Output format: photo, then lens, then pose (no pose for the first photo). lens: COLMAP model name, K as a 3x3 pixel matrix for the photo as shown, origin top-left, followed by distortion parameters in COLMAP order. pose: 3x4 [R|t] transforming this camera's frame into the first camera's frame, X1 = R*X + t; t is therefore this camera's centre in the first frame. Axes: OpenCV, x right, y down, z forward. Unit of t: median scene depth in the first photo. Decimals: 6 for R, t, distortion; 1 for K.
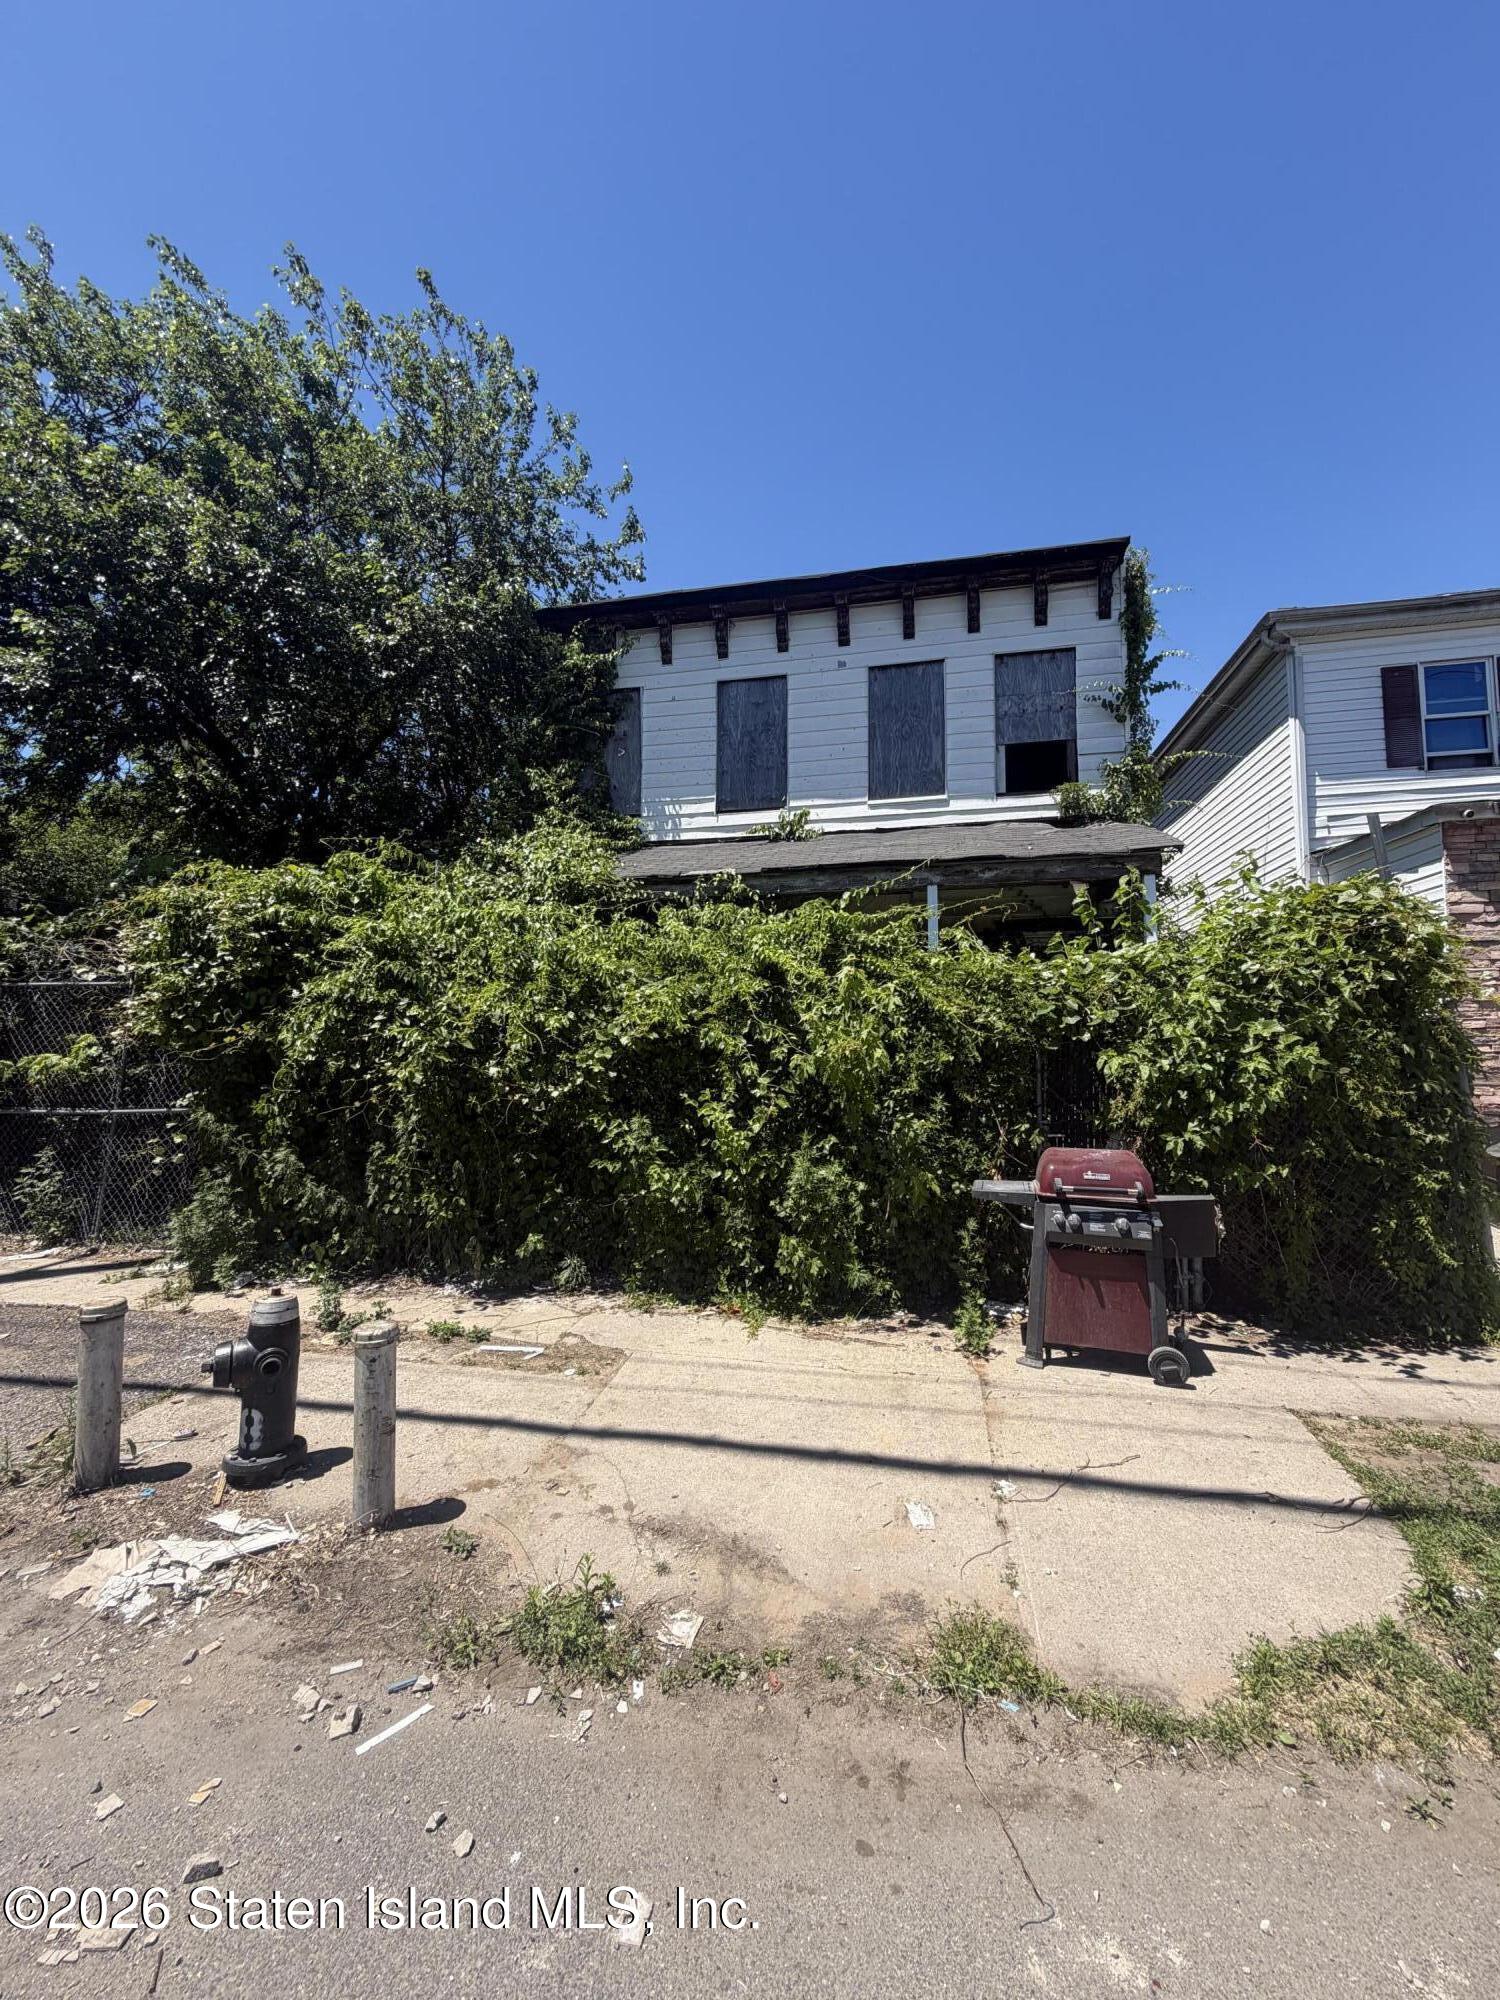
lens RADIAL K [[804.0, 0, 754.5], [0, 804.0, 998.1], [0, 0, 1]] dist [-0.006896, 0.002050]
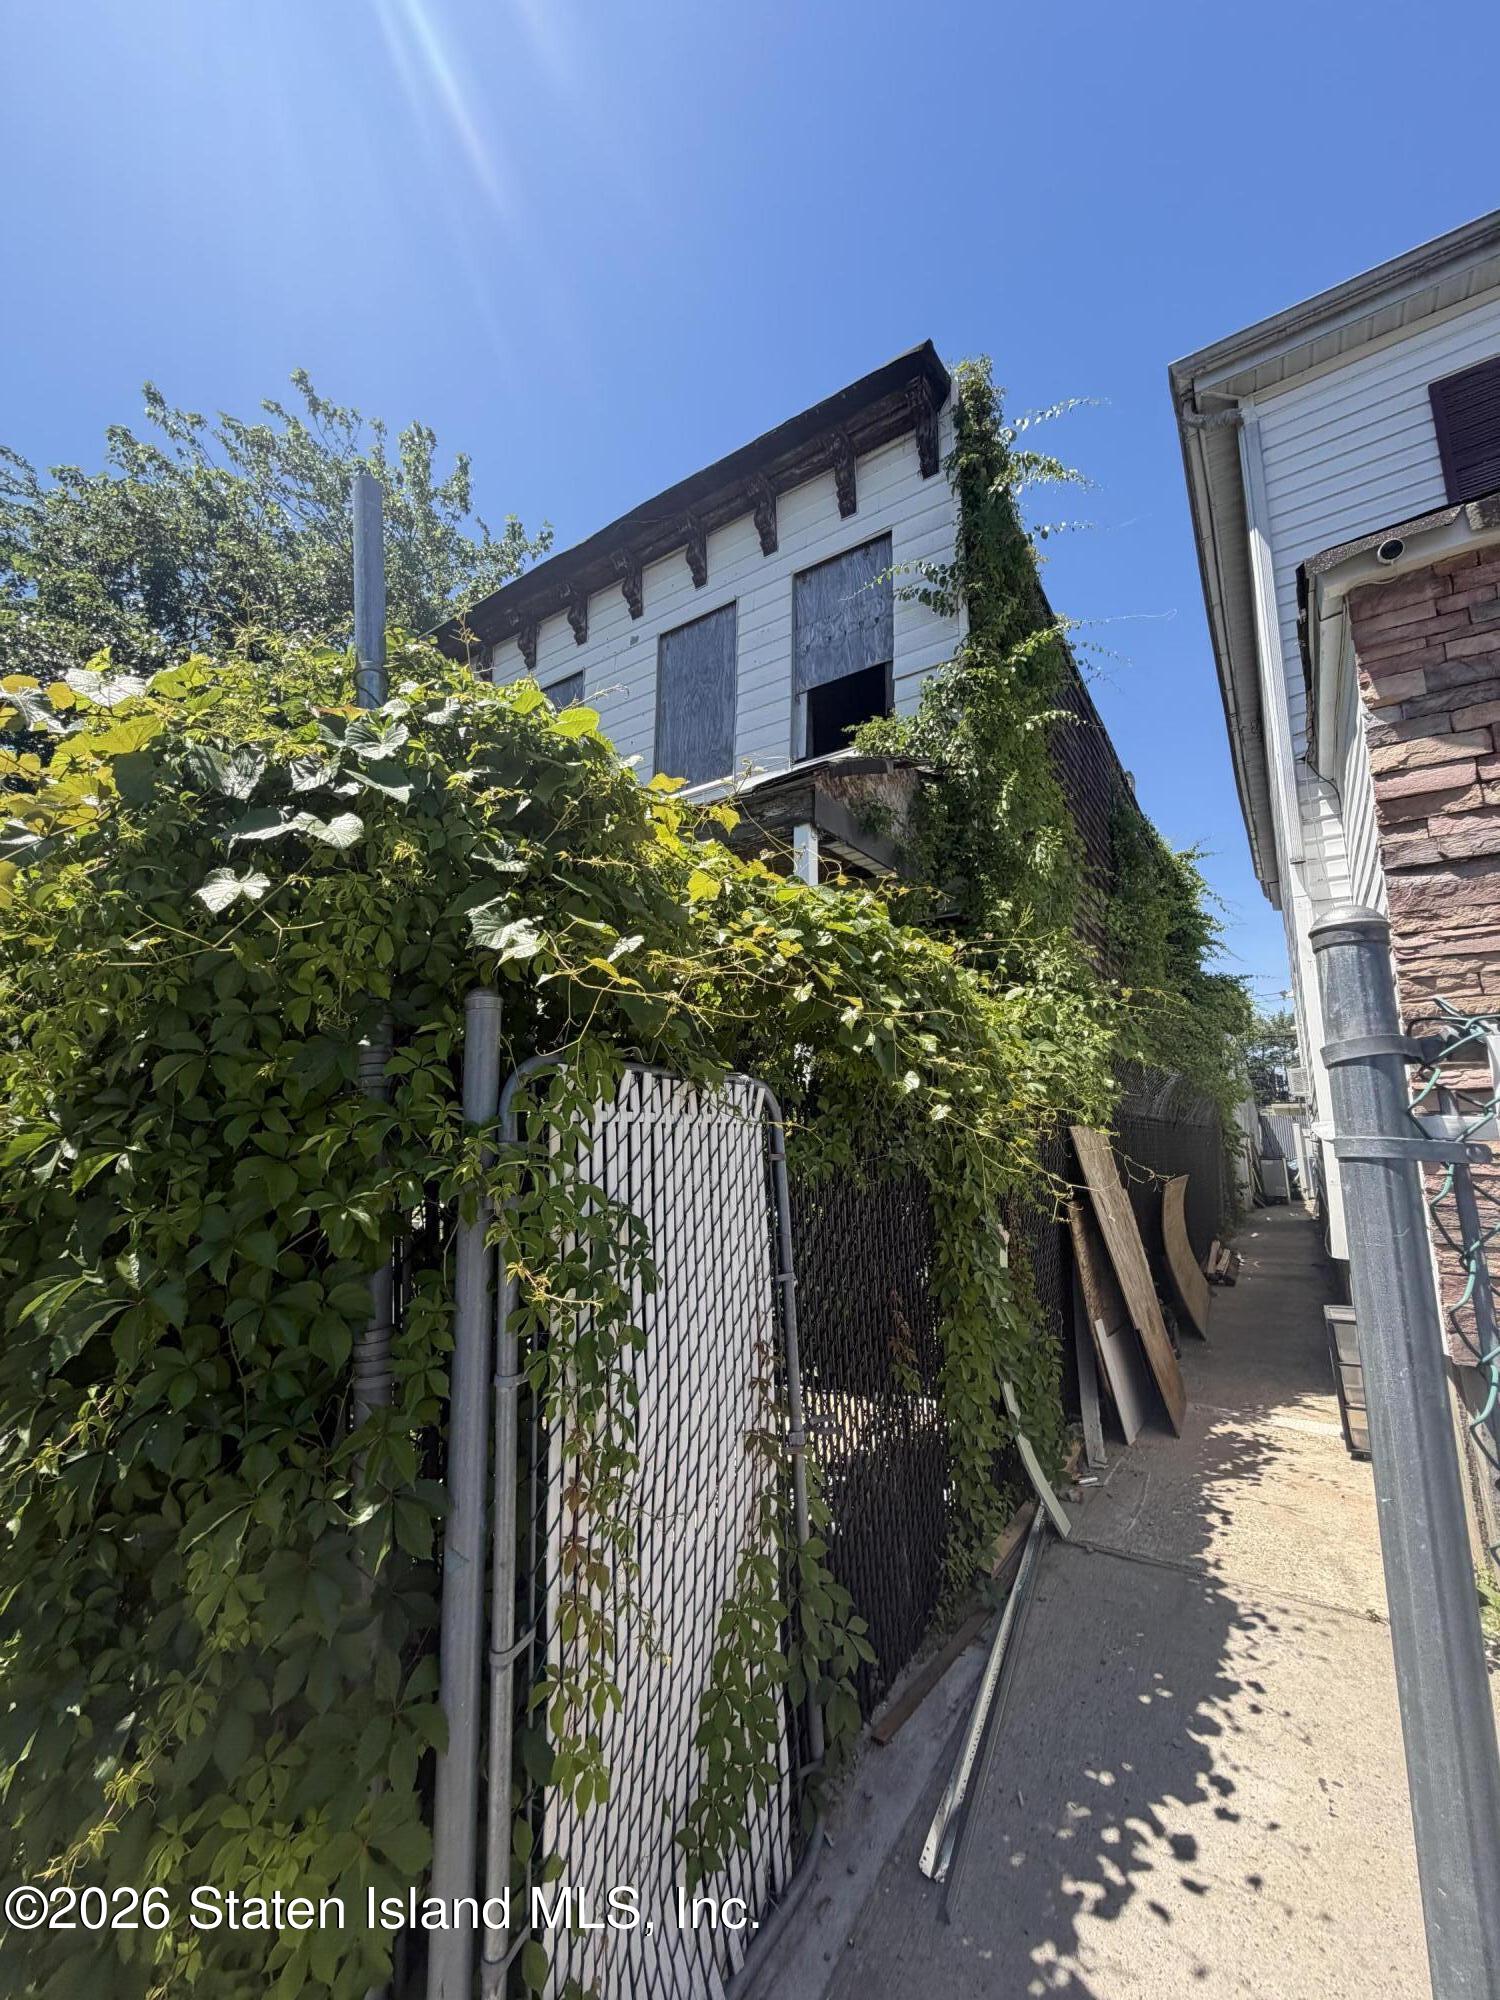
lens RADIAL K [[804.0, 0, 752.6], [0, 804.0, 1001.4], [0, 0, 1]] dist [-0.006896, 0.002050]
pose [[0.926694, -0.066356, -0.369912, 1.080793], [0.030954, 0.994421, -0.100838, 0.036757], [0.374539, 0.081996, 0.923578, 0.783596]]
